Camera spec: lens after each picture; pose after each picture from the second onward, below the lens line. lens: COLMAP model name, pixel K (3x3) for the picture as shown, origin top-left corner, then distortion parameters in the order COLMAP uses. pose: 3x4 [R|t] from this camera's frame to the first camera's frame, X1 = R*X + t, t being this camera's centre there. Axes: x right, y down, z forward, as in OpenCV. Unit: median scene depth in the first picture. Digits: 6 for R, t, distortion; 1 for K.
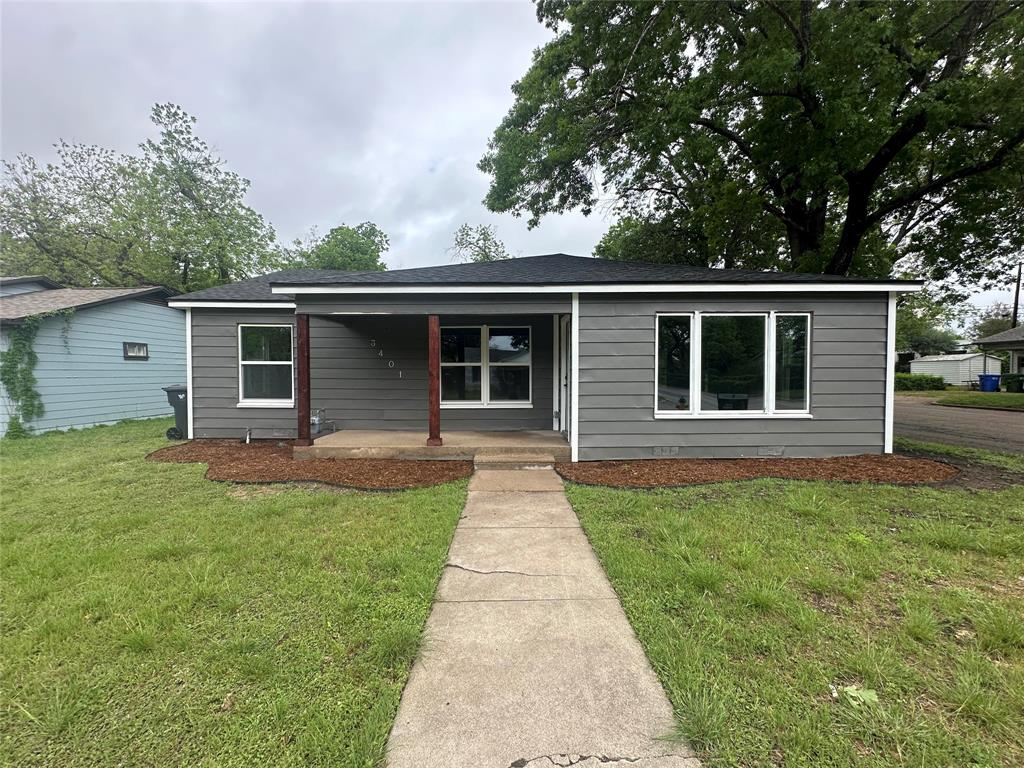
lens RADIAL K [[408.1, 0, 510.8], [0, 408.1, 382.1], [0, 0, 1]] dist [-0.004487, 0.001149]
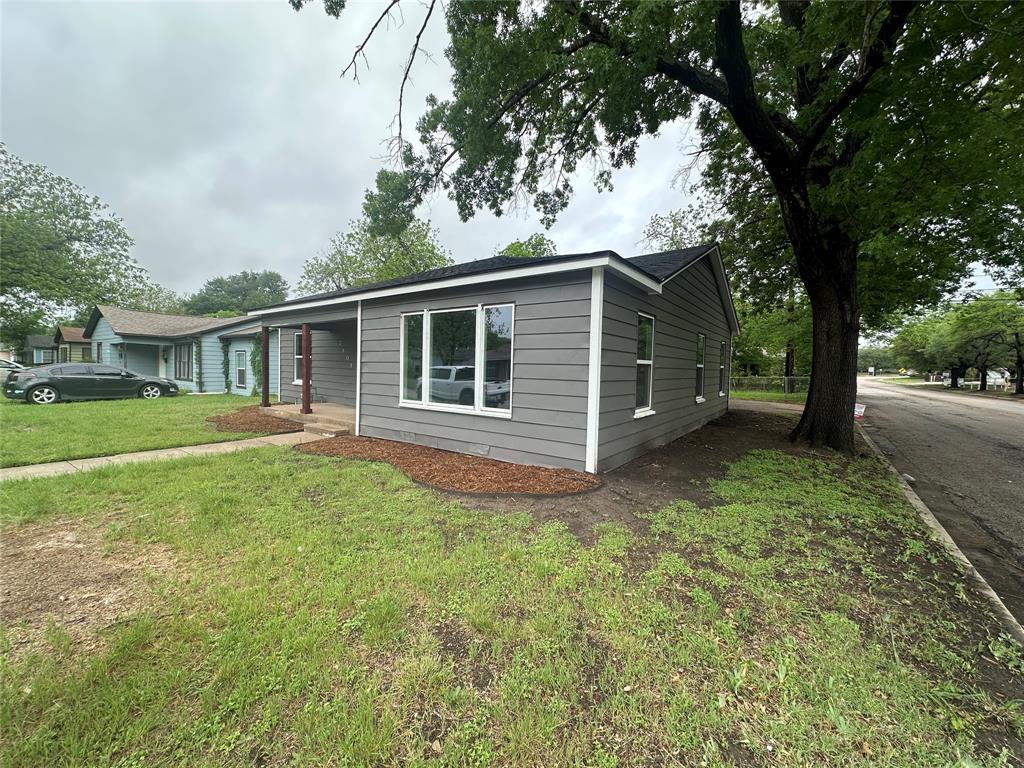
lens RADIAL K [[408.1, 0, 512.6], [0, 408.1, 389.1], [0, 0, 1]] dist [-0.004487, 0.001149]
pose [[0.803390, 0.050627, -0.593297, 1.254664], [-0.038122, 0.998708, 0.033600, -0.008619], [0.594231, -0.004377, 0.804282, 0.263918]]
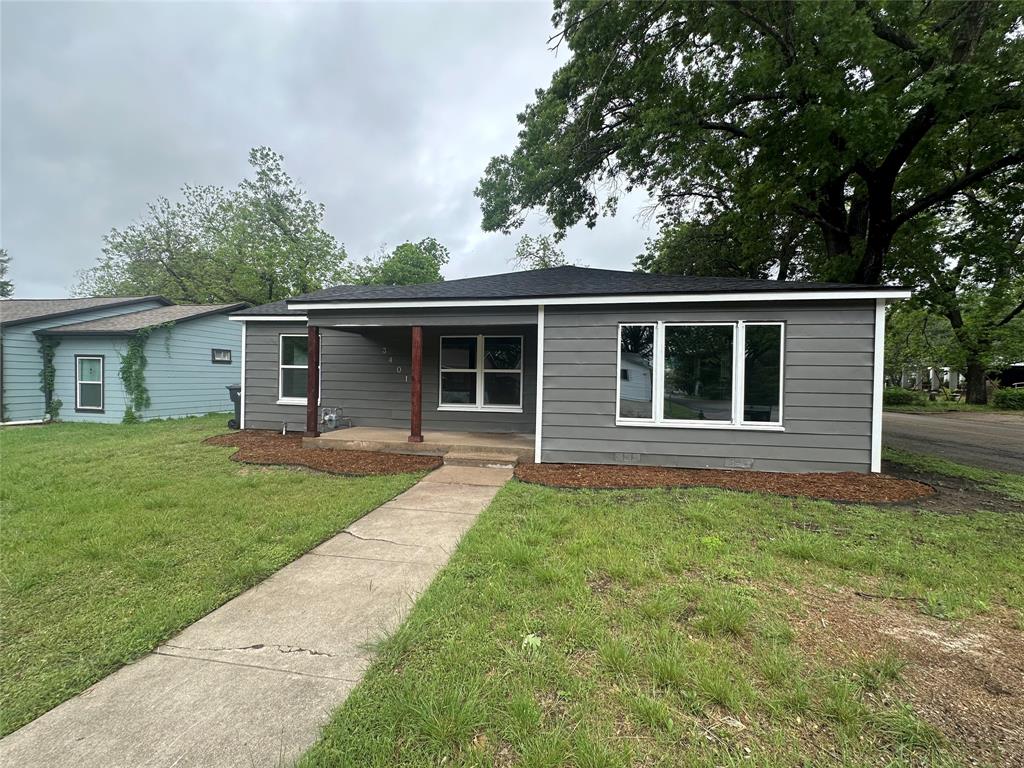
lens RADIAL K [[408.1, 0, 511.9], [0, 408.1, 382.6], [0, 0, 1]] dist [-0.004487, 0.001149]
pose [[0.983763, 0.019375, -0.178422, 0.270024], [-0.022471, 0.999630, -0.015349, 0.002927], [0.178059, 0.019109, 0.983834, -0.063144]]
